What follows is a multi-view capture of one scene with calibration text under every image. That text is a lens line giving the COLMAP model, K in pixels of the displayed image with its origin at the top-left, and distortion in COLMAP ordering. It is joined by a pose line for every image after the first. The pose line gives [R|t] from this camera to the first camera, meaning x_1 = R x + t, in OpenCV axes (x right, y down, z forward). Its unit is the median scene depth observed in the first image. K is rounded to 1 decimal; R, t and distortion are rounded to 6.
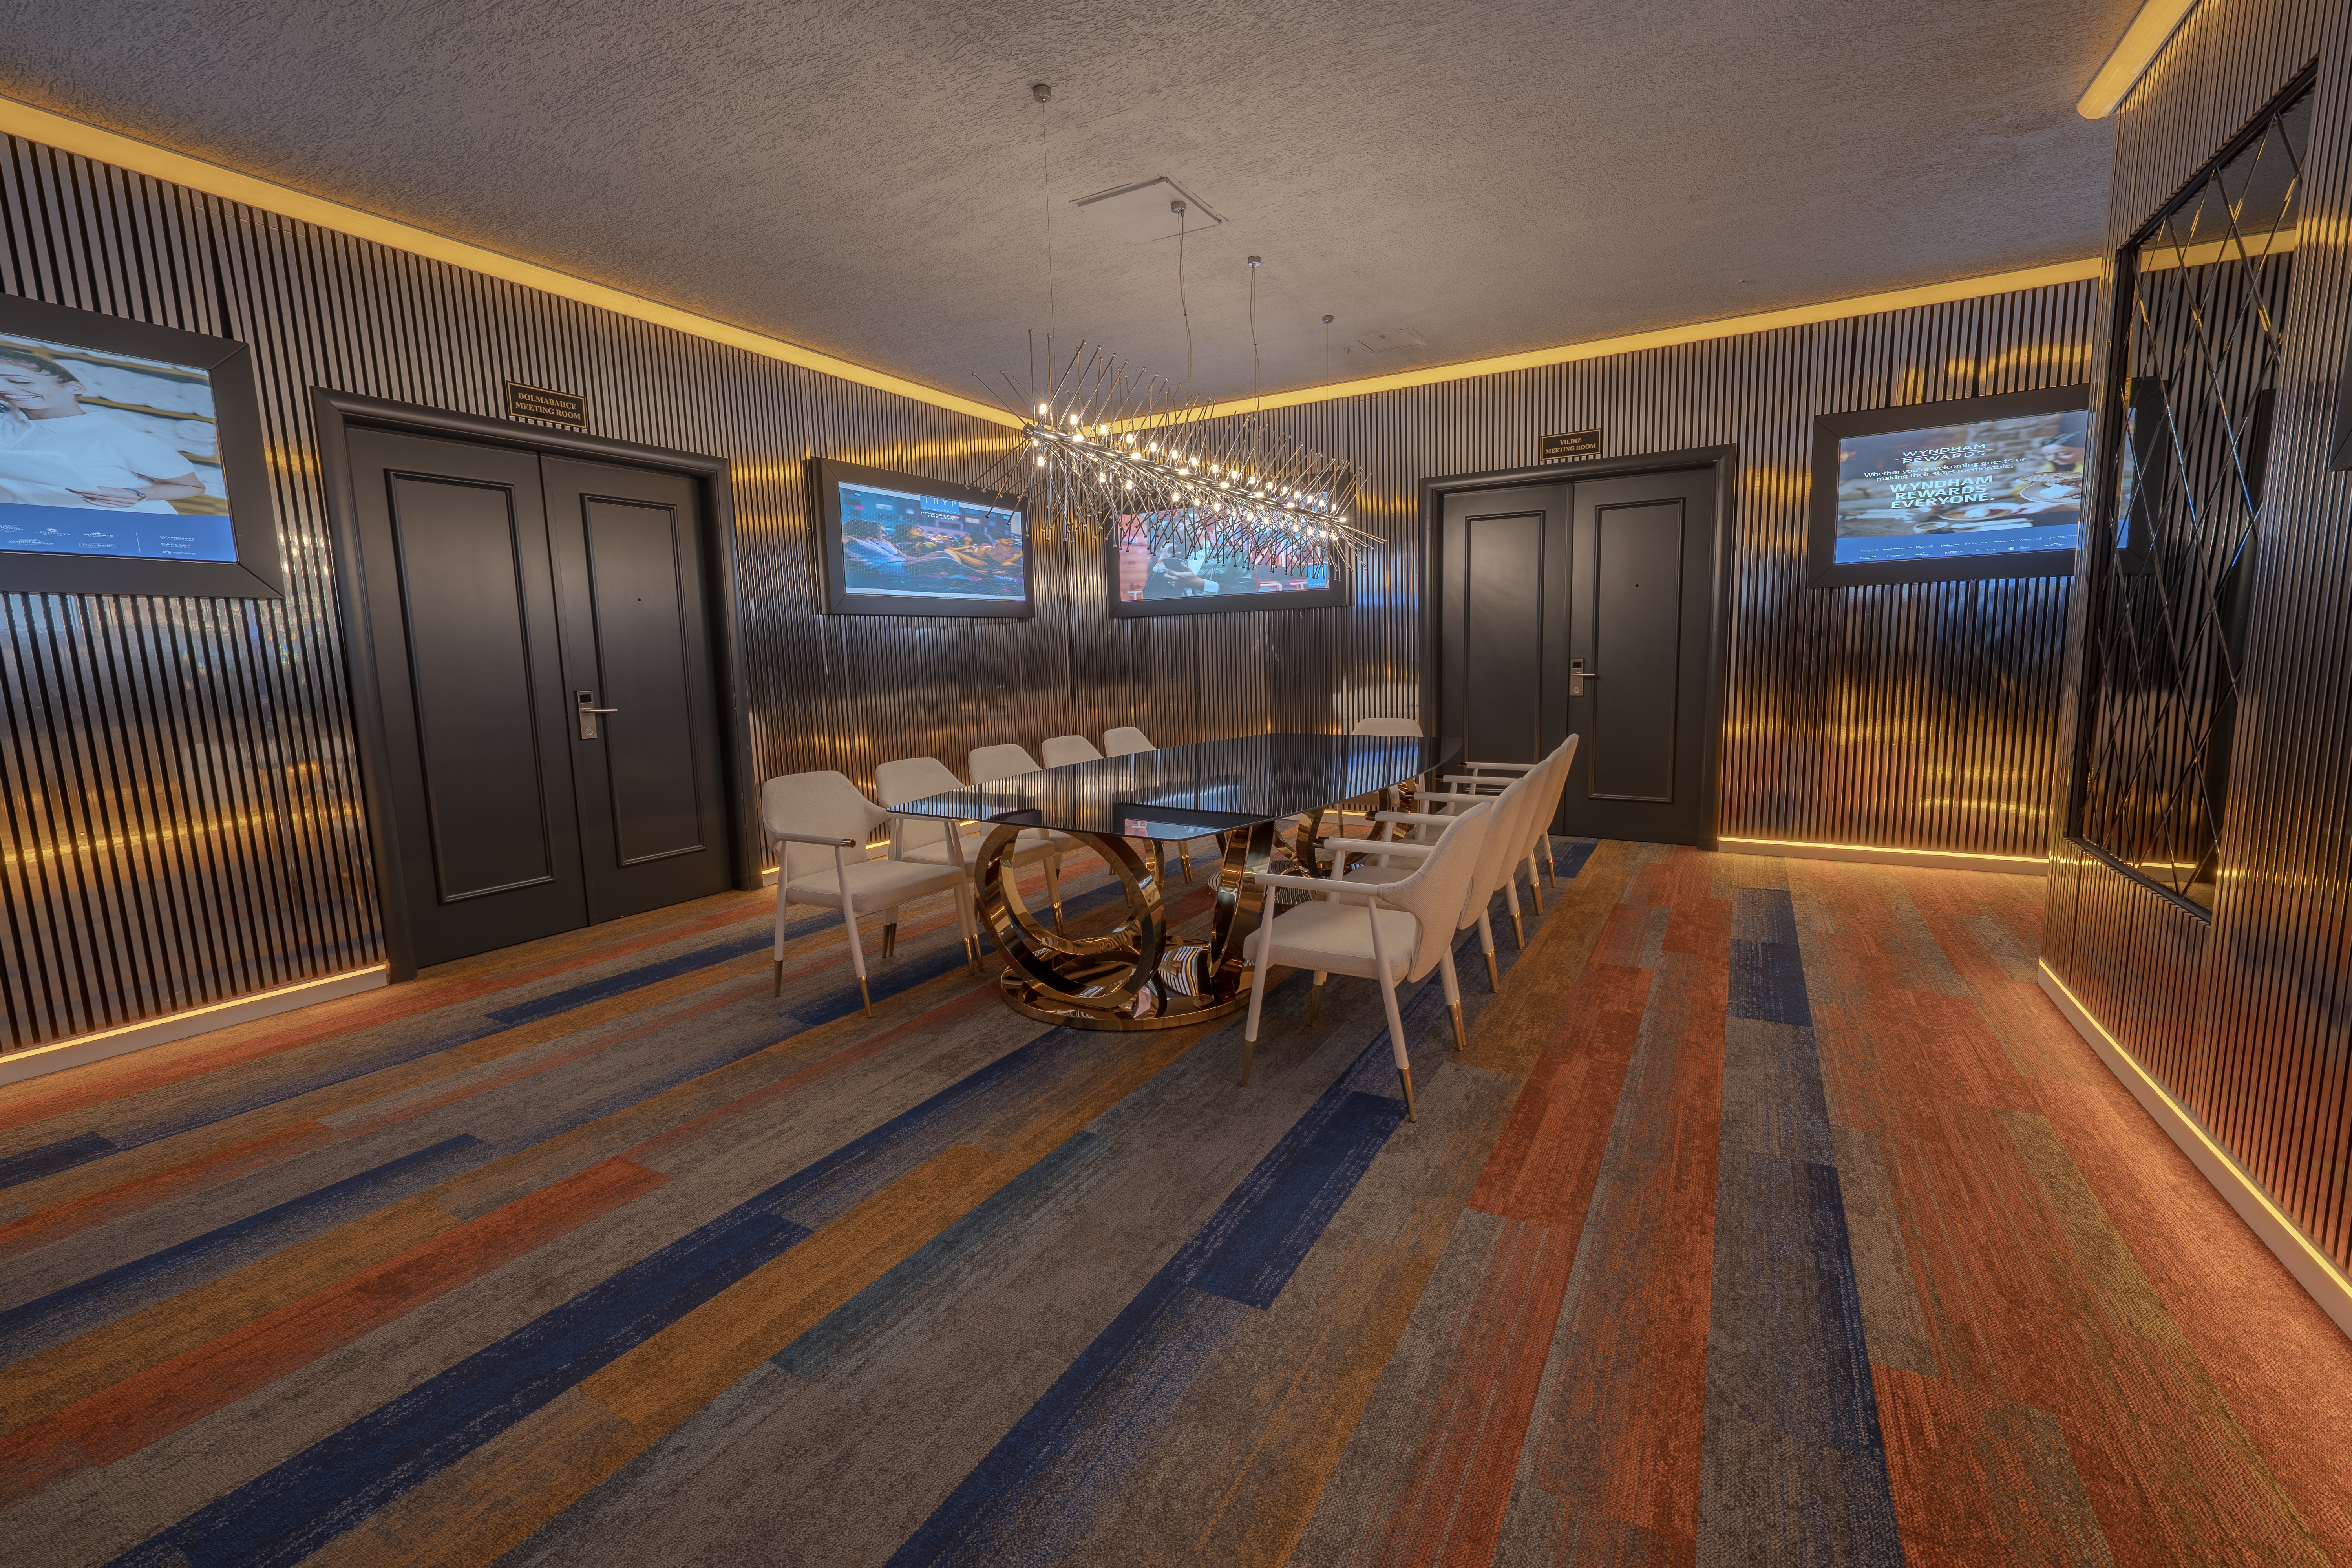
lens RADIAL K [[973.8, 0, 1172.7], [0, 973.8, 787.1], [0, 0, 1]] dist [0.003781, 0.000637]
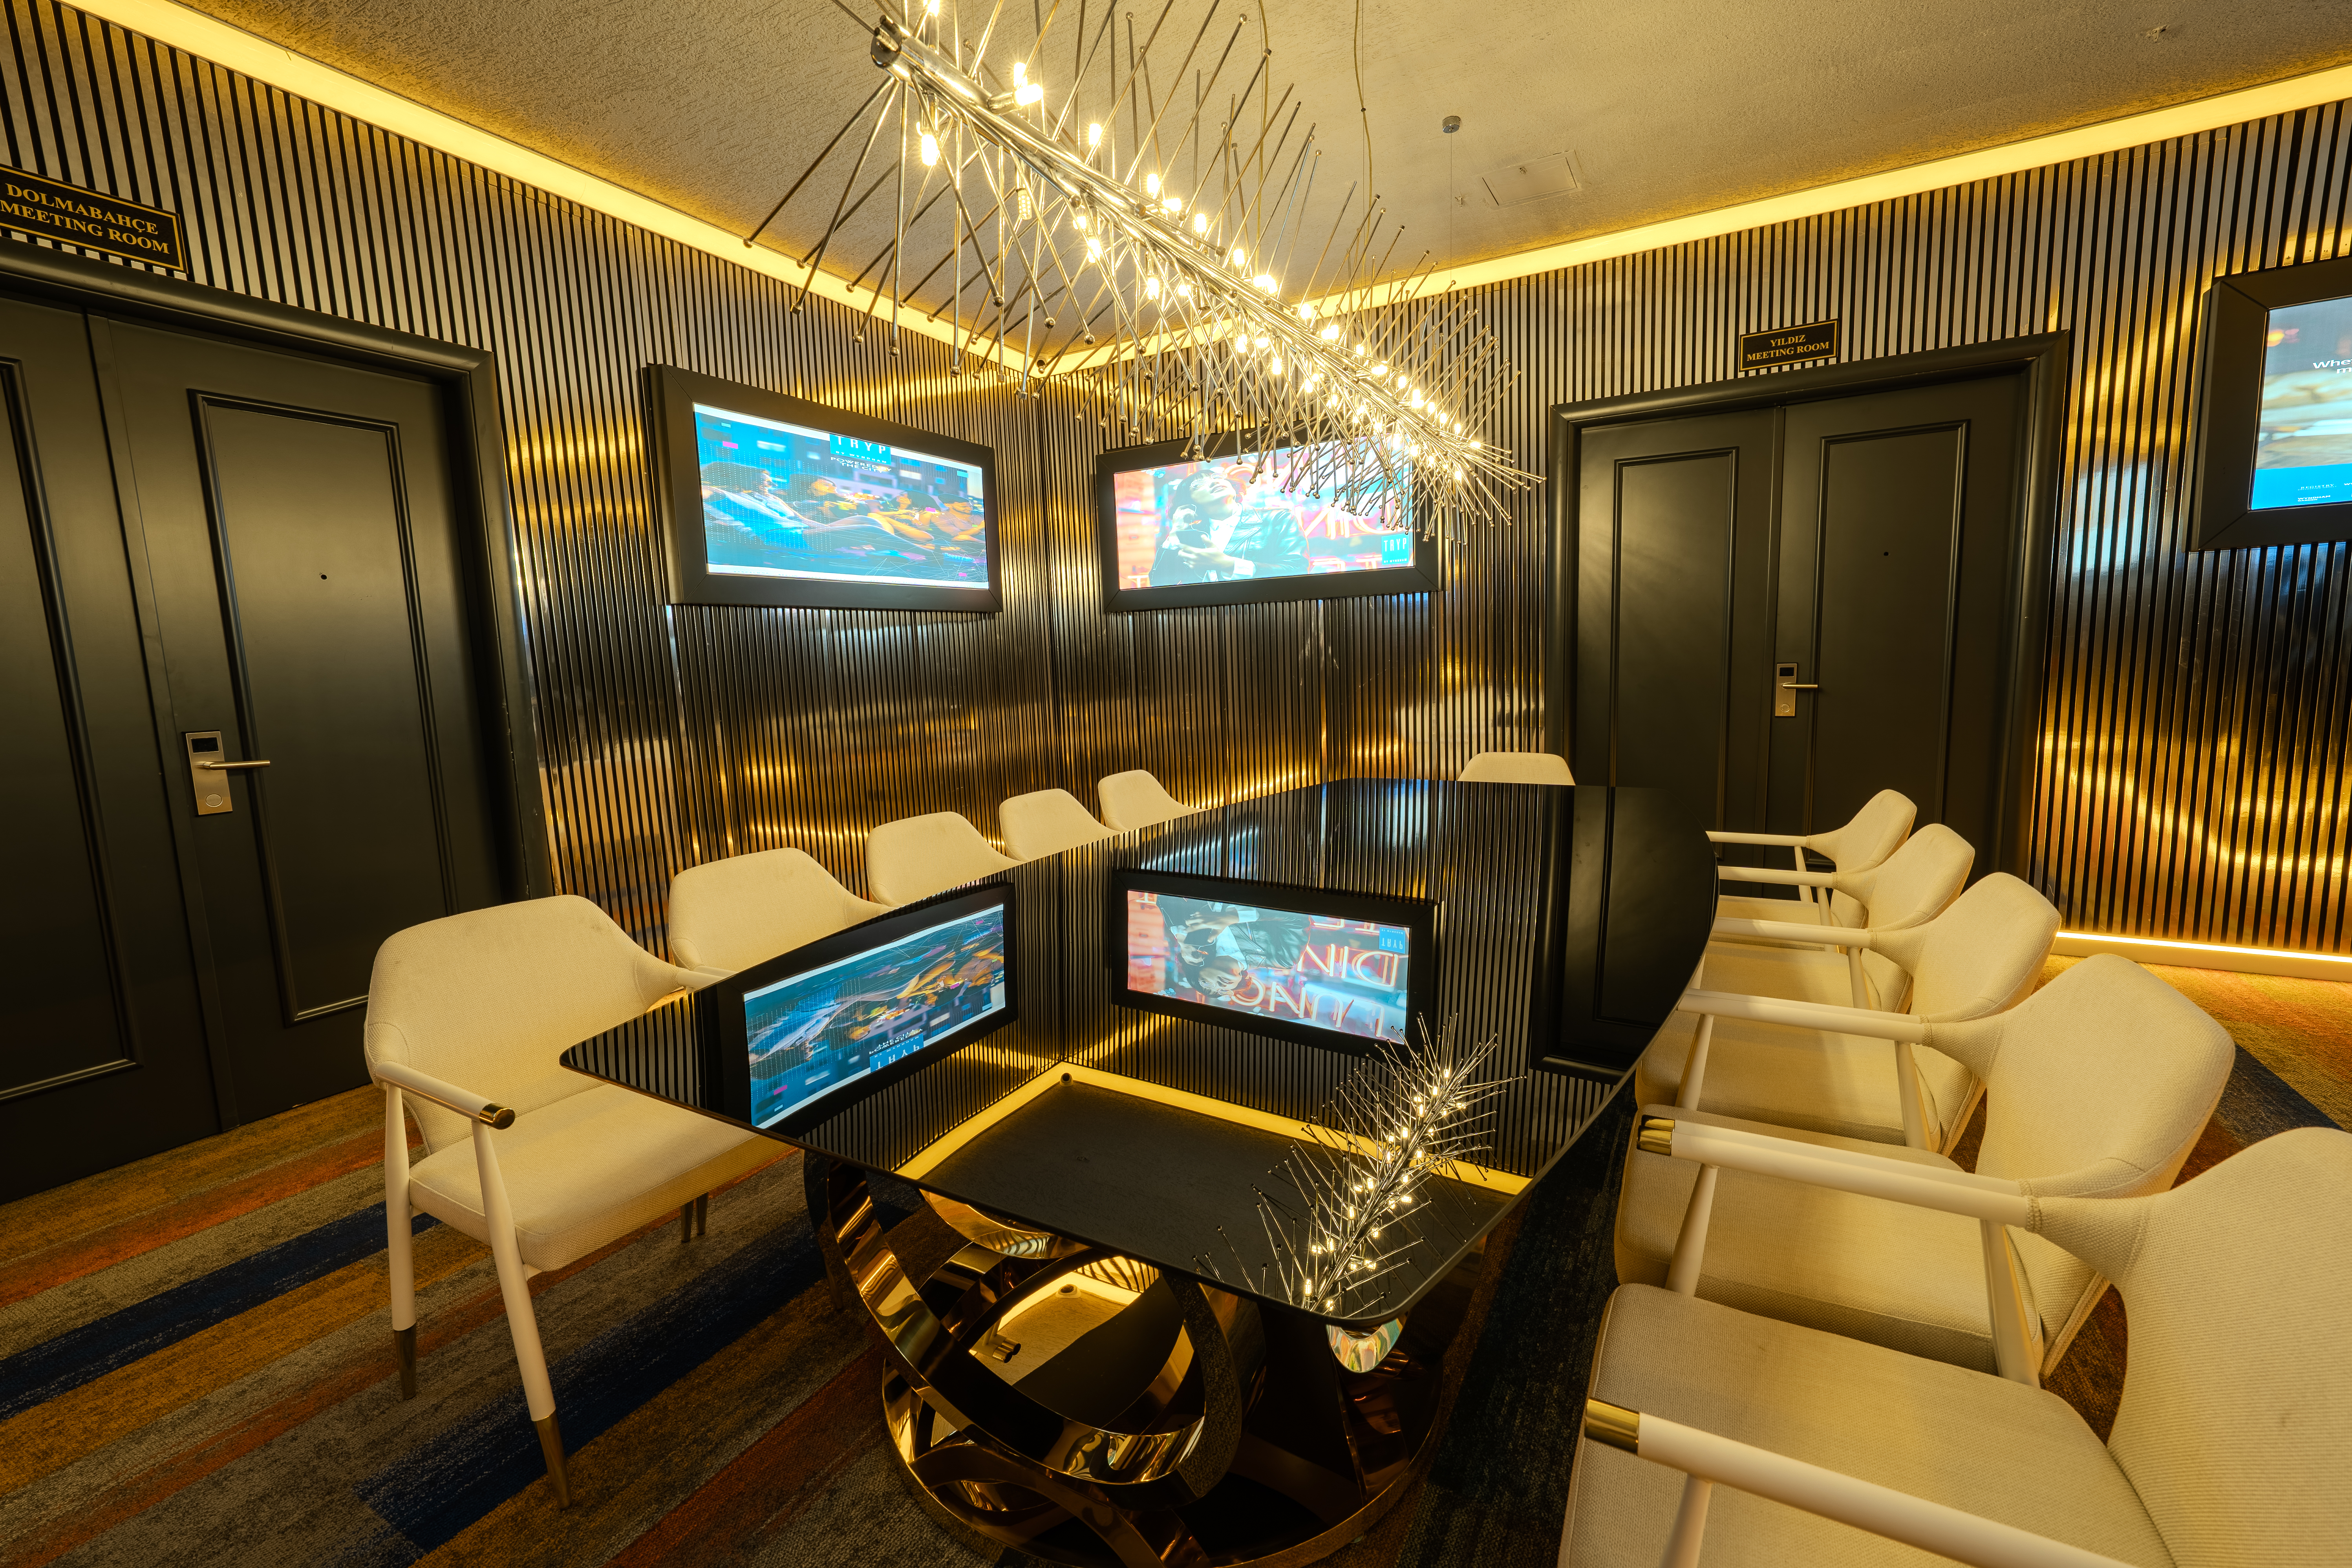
lens RADIAL K [[973.9, 0, 1181.5], [0, 973.9, 781.8], [0, 0, 1]] dist [0.003781, 0.000637]
pose [[0.999821, -0.009622, 0.016281, -0.023934], [0.009806, 0.999889, -0.011248, -0.043426], [-0.016171, 0.011406, 0.999804, 0.316200]]
